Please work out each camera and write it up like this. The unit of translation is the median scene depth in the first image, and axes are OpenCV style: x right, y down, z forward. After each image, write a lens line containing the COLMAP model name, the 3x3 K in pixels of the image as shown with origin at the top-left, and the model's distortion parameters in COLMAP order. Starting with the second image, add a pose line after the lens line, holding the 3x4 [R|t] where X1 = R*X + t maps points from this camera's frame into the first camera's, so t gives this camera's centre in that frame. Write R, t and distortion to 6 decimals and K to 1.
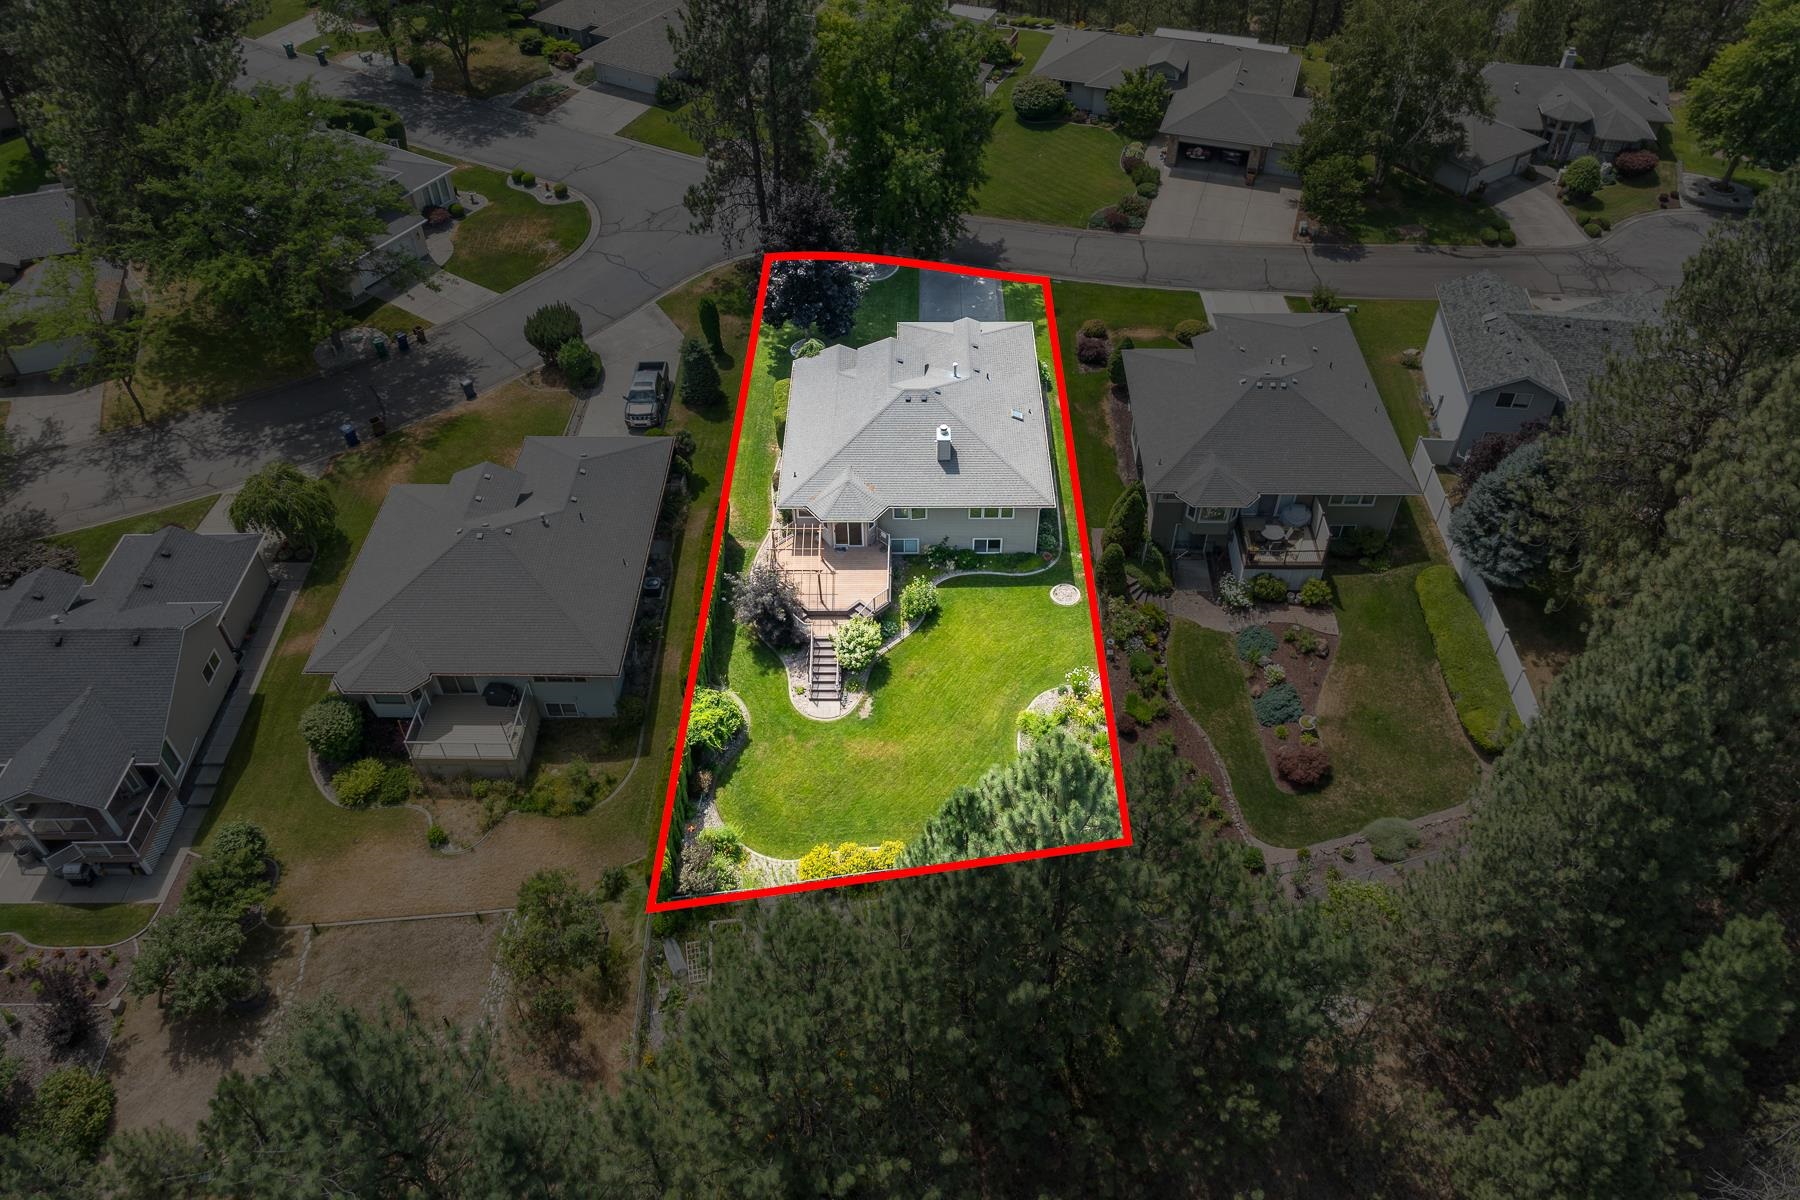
lens RADIAL K [[1268.1, 0, 913.8], [0, 1268.1, 555.8], [0, 0, 1]] dist [-0.030899, 0.009503]
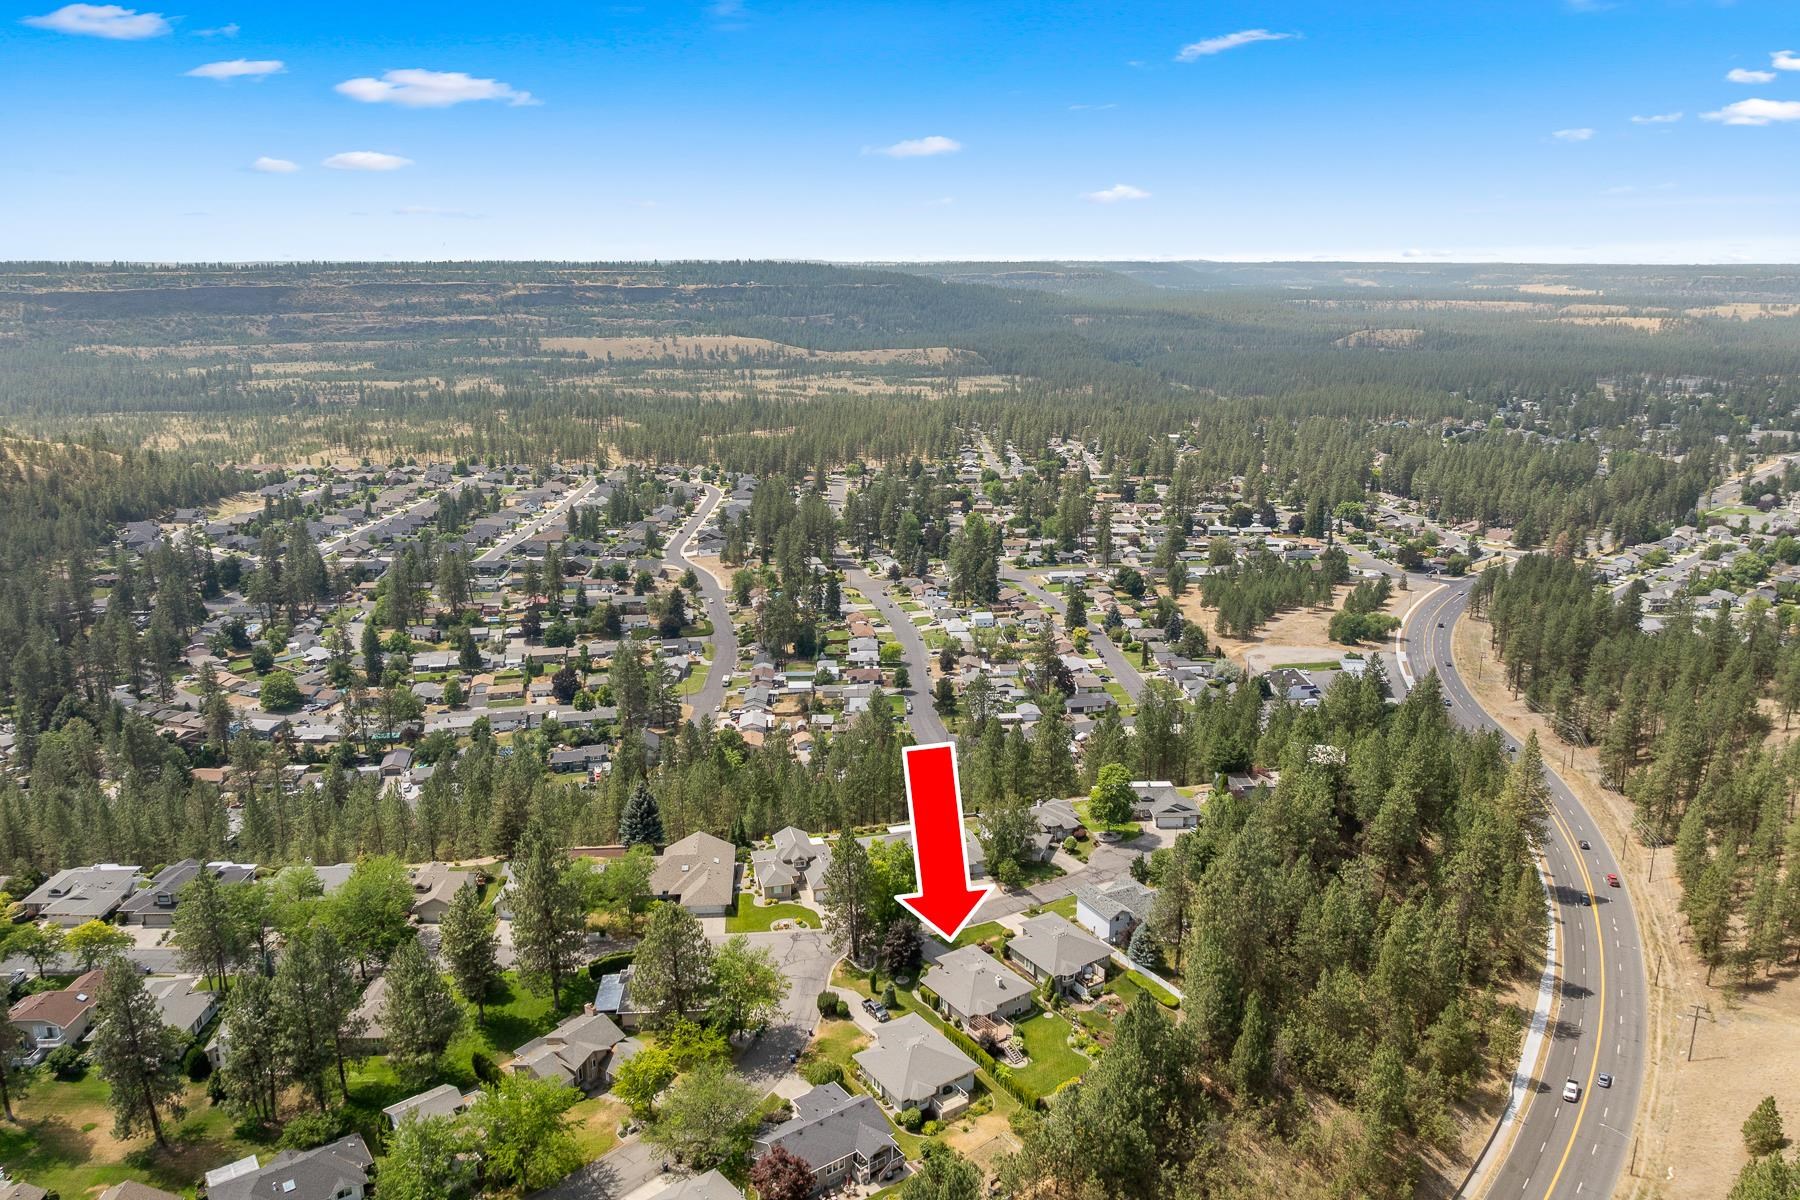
lens RADIAL K [[1268.1, 0, 913.8], [0, 1268.1, 555.8], [0, 0, 1]] dist [-0.030899, 0.009503]
pose [[0.814575, -0.118917, 0.567738, -1.548969], [0.391150, 0.835356, -0.386241, 0.136767], [-0.428333, 0.536693, 0.726975, -1.508997]]
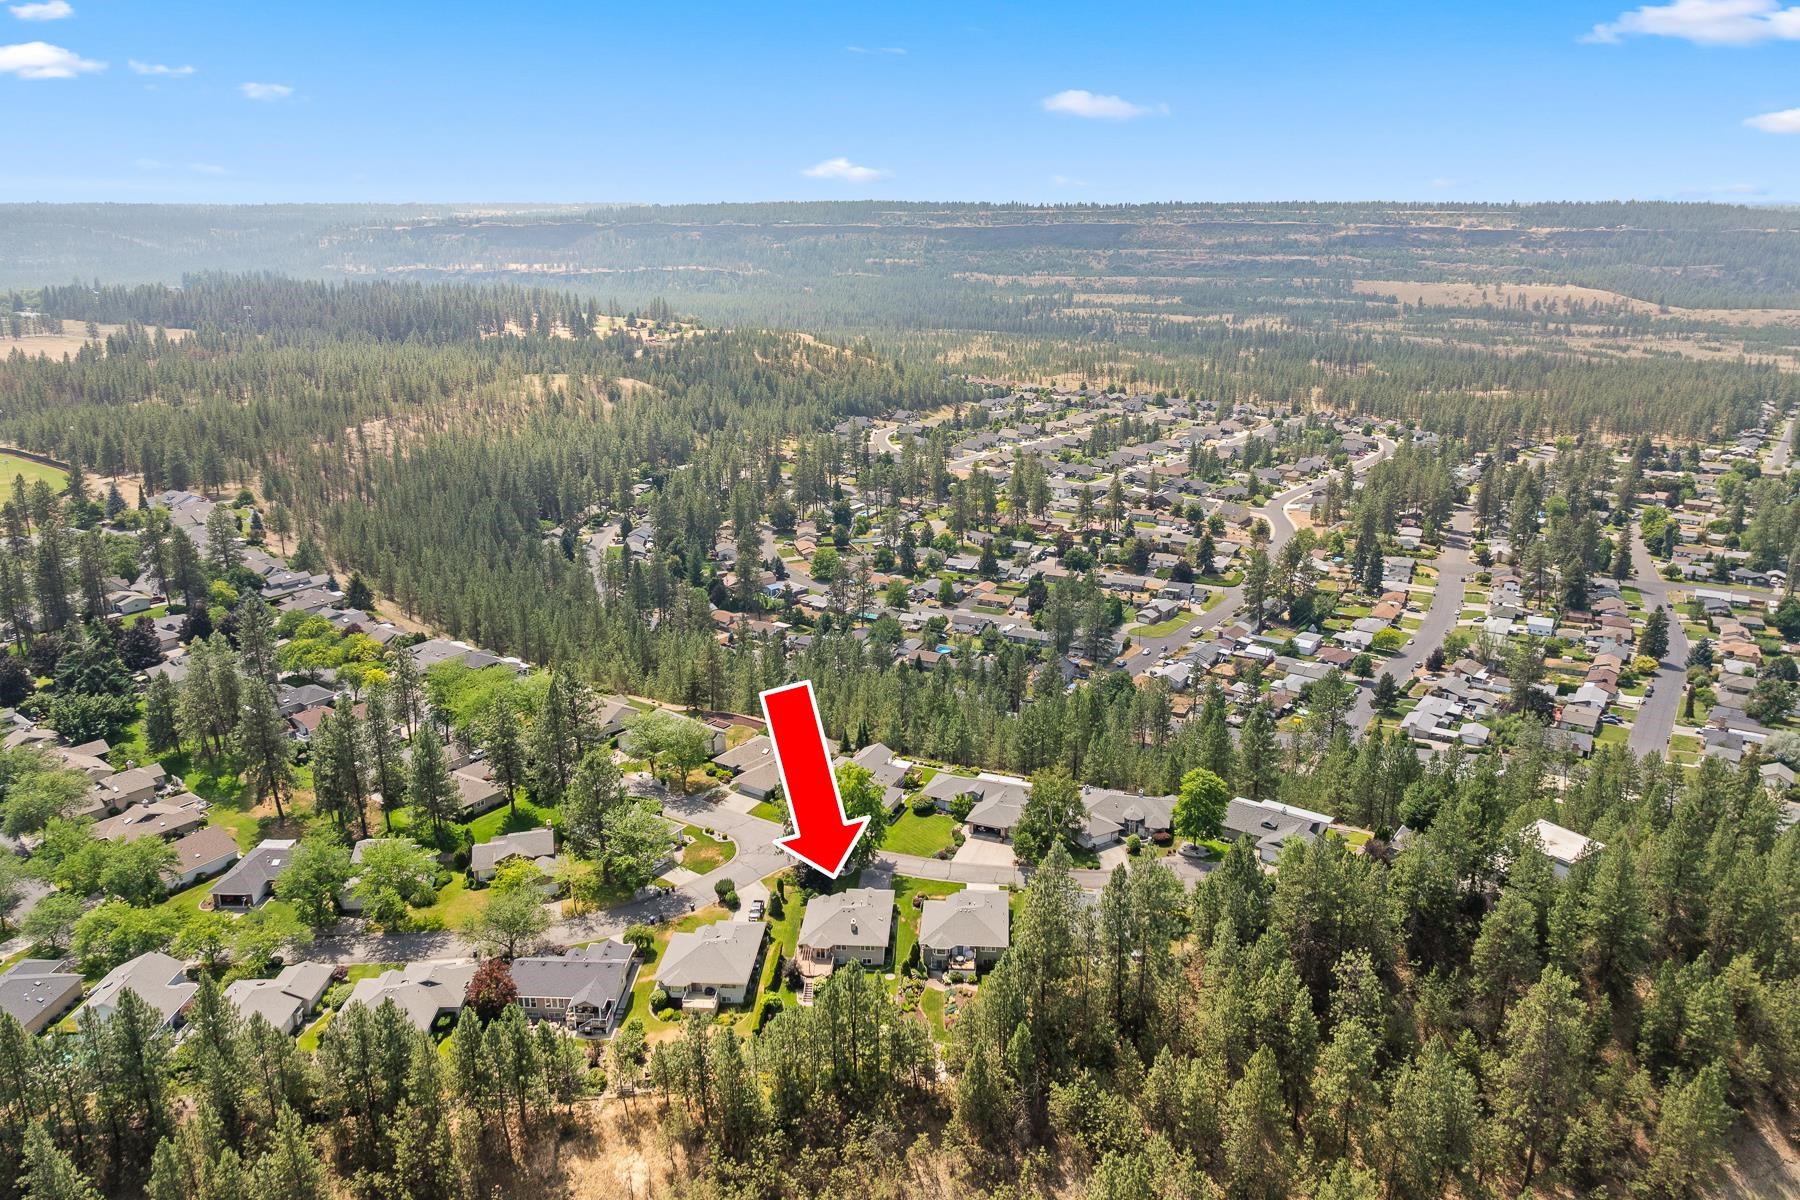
lens RADIAL K [[1268.1, 0, 913.8], [0, 1268.1, 555.8], [0, 0, 1]] dist [-0.030899, 0.009503]
pose [[0.998593, 0.019499, -0.049313, 0.263133], [-0.040321, 0.883192, -0.467275, 0.475746], [0.034441, 0.468606, 0.882736, -1.846083]]
